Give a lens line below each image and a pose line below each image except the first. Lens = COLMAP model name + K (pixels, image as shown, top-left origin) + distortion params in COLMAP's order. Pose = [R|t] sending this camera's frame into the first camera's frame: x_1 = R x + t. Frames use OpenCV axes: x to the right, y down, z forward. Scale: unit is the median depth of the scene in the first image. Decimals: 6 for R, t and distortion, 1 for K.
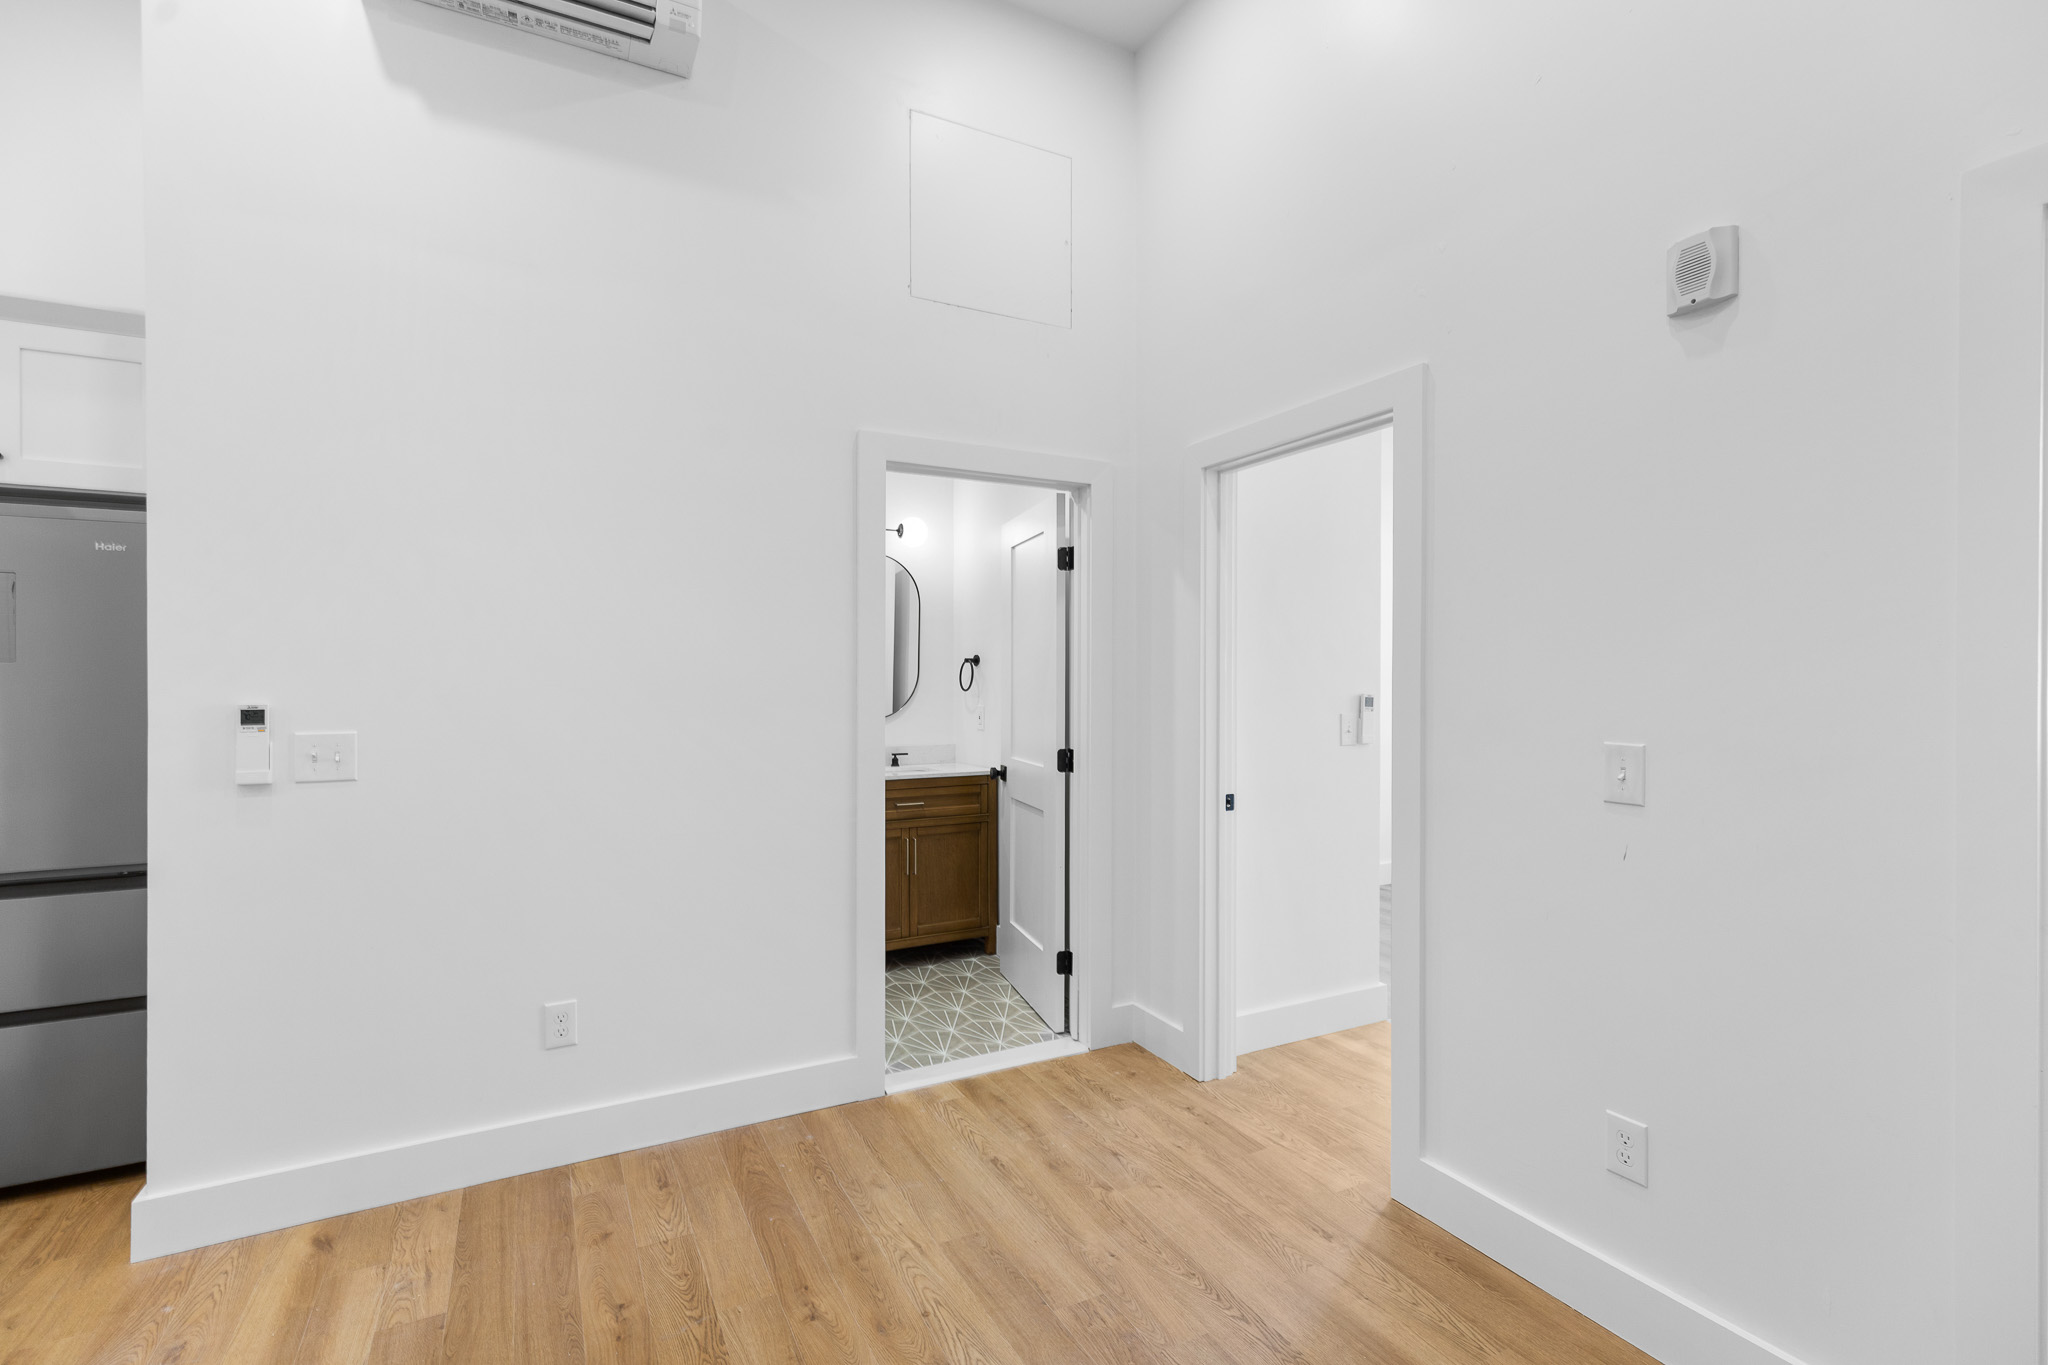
lens RADIAL K [[984.8, 0, 991.4], [0, 984.8, 687.0], [0, 0, 1]] dist [0.011326, -0.001639]
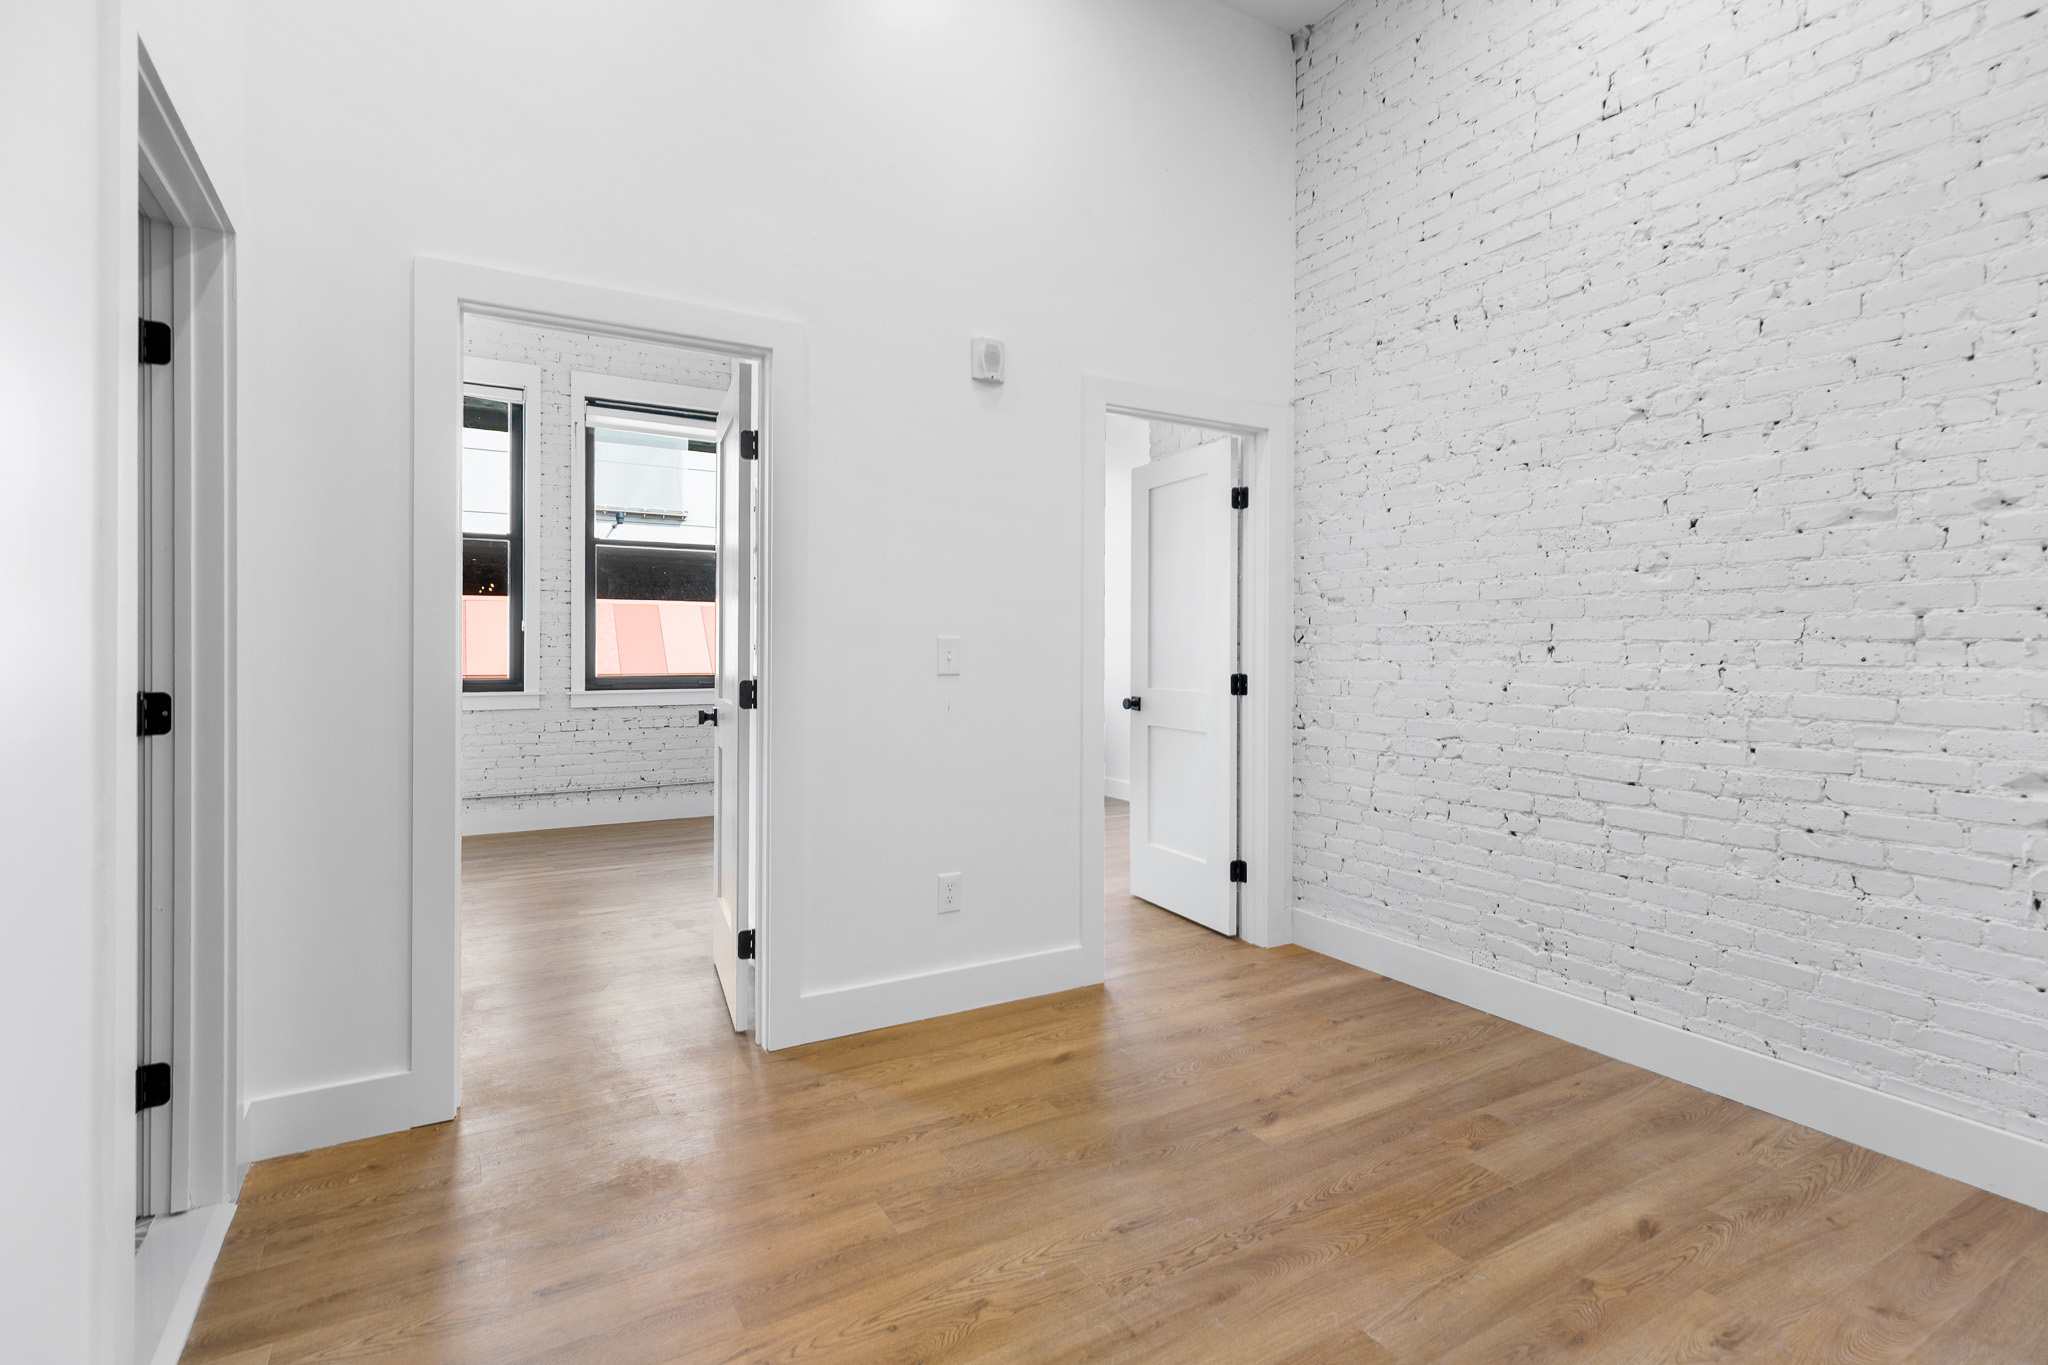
lens RADIAL K [[984.8, 0, 1015.3], [0, 984.8, 666.6], [0, 0, 1]] dist [0.011326, -0.001639]
pose [[-0.072477, -0.013292, 0.997281, -0.709209], [0.017976, 0.999731, 0.014631, 0.063236], [-0.997208, 0.018987, -0.072219, 0.764586]]
